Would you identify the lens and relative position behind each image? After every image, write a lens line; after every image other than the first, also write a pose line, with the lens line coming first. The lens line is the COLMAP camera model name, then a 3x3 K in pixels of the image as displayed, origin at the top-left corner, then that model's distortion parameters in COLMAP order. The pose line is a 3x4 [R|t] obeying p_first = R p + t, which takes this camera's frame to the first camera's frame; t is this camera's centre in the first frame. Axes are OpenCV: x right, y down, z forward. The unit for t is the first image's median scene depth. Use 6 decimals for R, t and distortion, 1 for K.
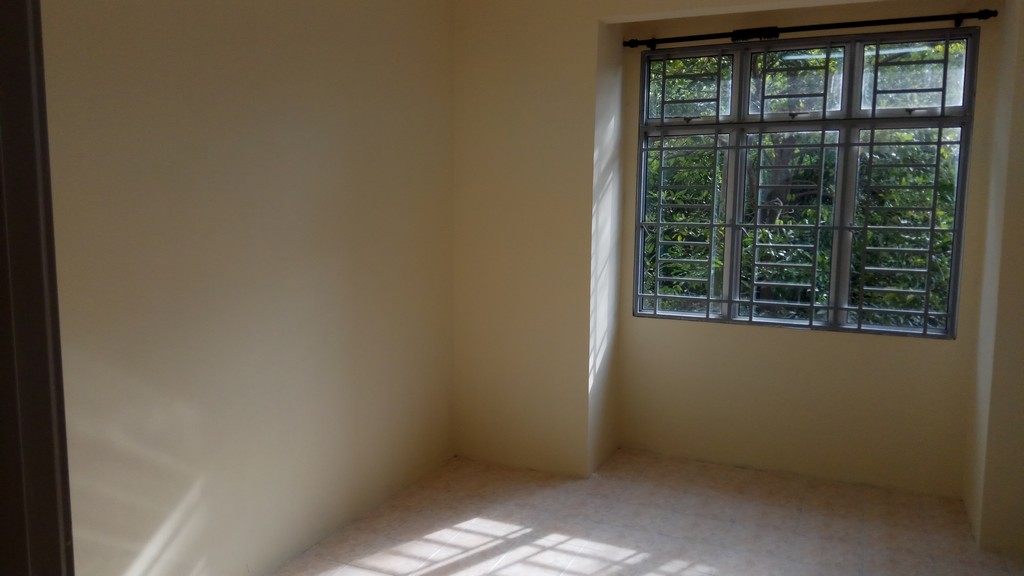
lens RADIAL K [[753.4, 0, 520.2], [0, 753.4, 290.7], [0, 0, 1]] dist [0.004238, -0.030945]
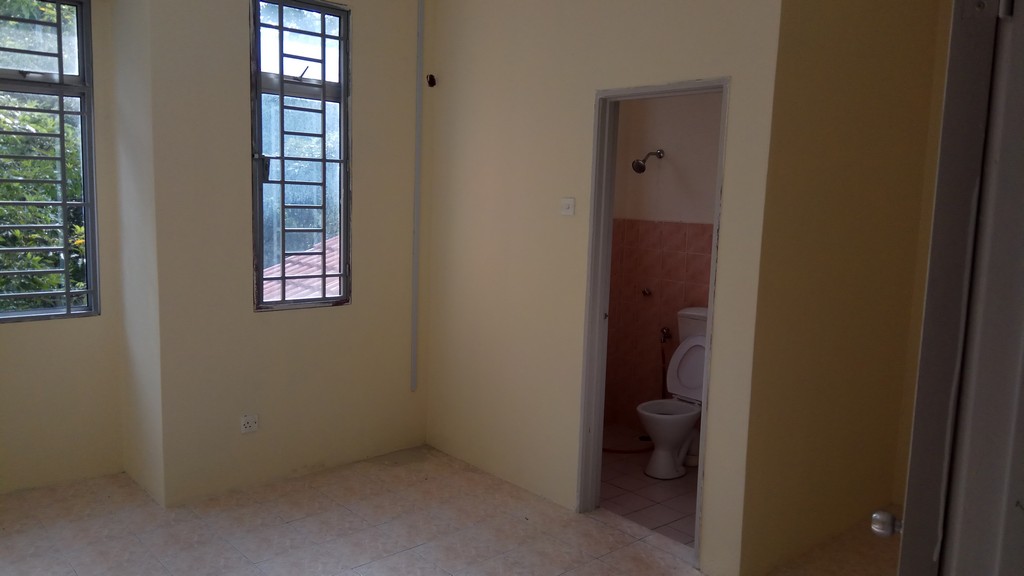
lens RADIAL K [[753.4, 0, 518.0], [0, 753.4, 289.8], [0, 0, 1]] dist [0.004238, -0.030945]
pose [[0.411490, -0.110117, 0.904737, -0.092853], [0.082458, 0.993101, 0.083368, -0.005514], [-0.907676, 0.040298, 0.417732, 0.097155]]
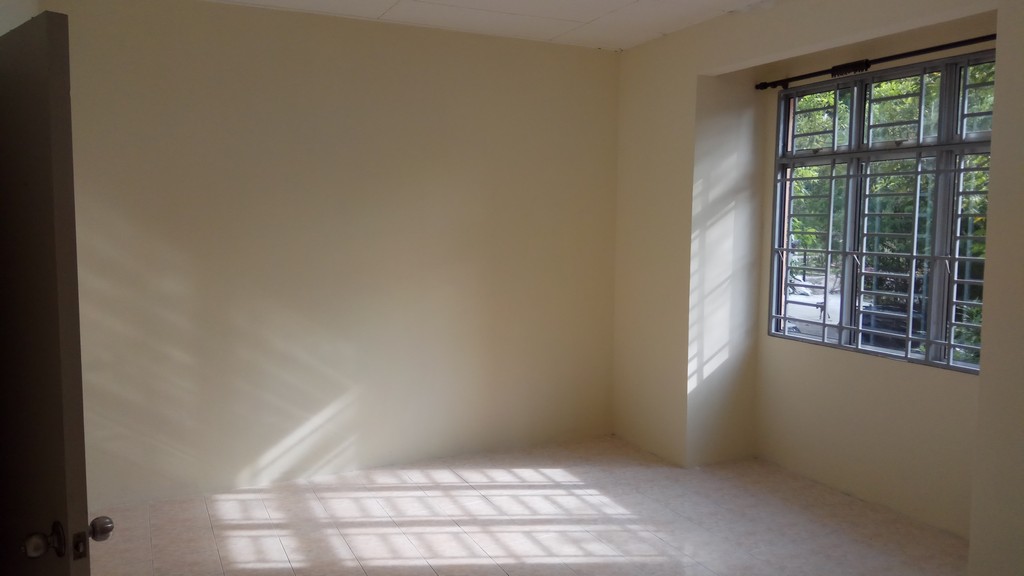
lens RADIAL K [[753.4, 0, 504.5], [0, 753.4, 286.7], [0, 0, 1]] dist [0.004238, -0.030945]
pose [[0.772843, 0.057141, -0.632019, 0.593010], [-0.079412, 0.996817, -0.006983, 0.003008], [0.629609, 0.055587, 0.774921, -0.080117]]
